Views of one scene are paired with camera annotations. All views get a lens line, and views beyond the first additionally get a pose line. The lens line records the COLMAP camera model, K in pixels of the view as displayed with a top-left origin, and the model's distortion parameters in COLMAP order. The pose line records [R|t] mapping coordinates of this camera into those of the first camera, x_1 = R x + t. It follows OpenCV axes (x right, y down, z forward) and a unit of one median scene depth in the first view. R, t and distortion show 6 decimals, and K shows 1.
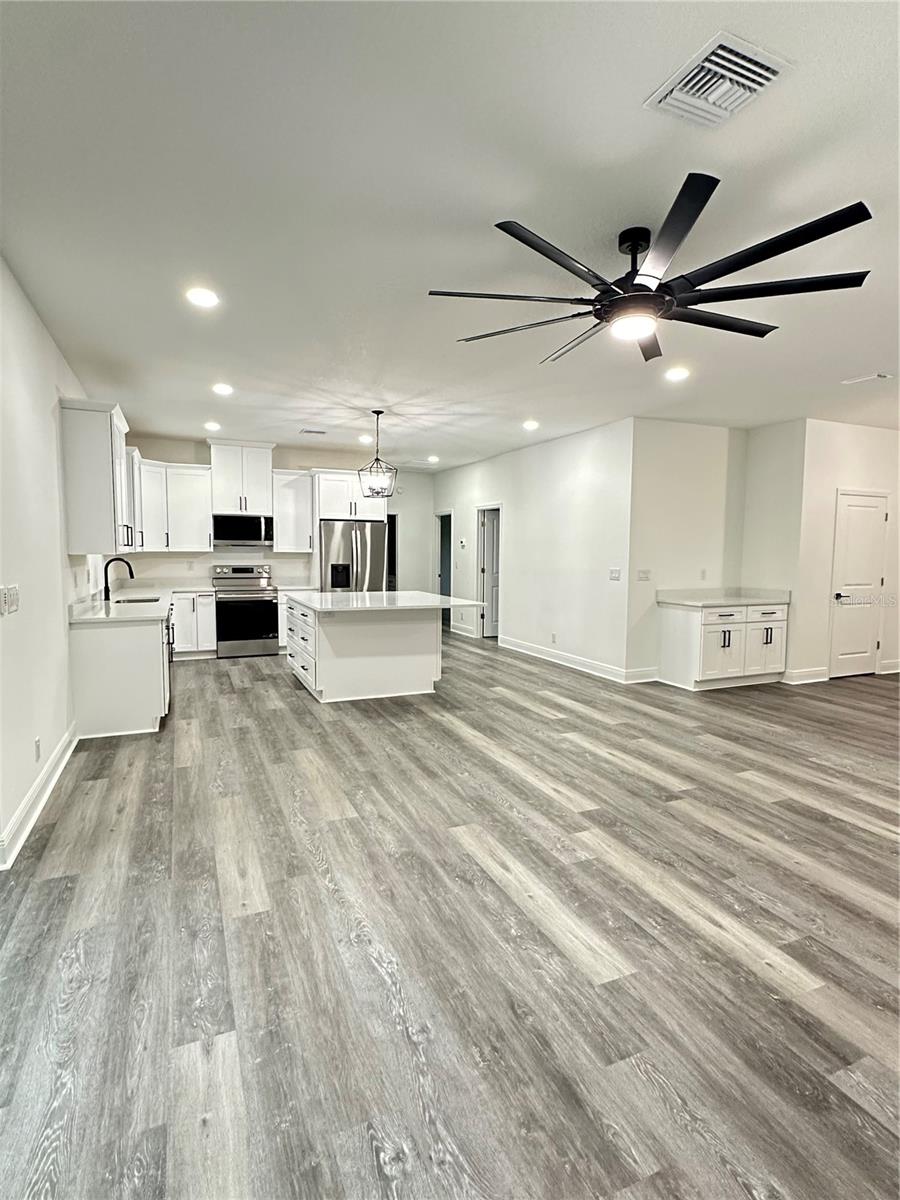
lens RADIAL K [[608.5, 0, 450.0], [0, 608.5, 600.0], [0, 0, 1]] dist [-0.000702, -0.001069]
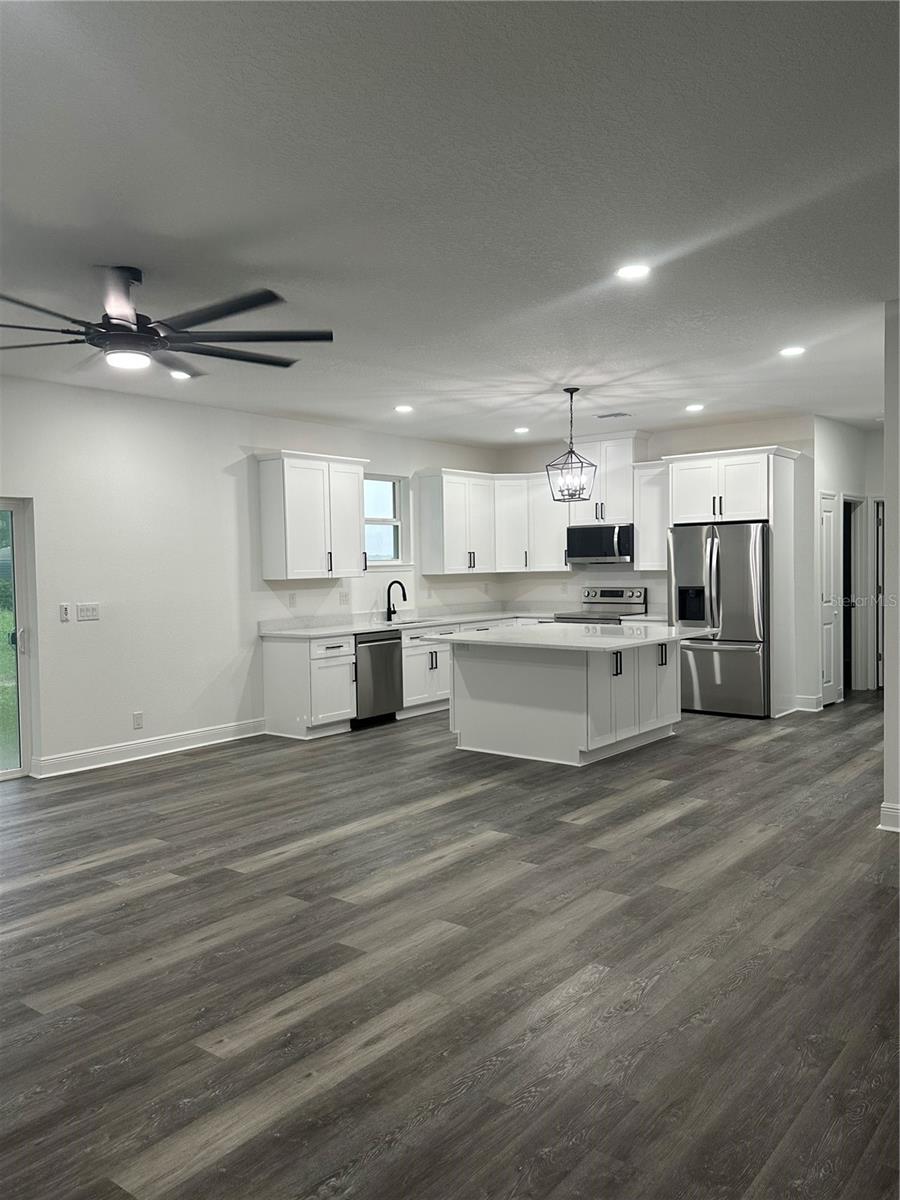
lens RADIAL K [[914.2, 0, 450.0], [0, 914.2, 600.0], [0, 0, 1]] dist [0.134807, -0.238439]
pose [[0.469463, 0.018896, -0.882750, 1.067626], [-0.050615, 0.998703, -0.005540, -0.039427], [0.881500, 0.047281, 0.469810, 0.423962]]
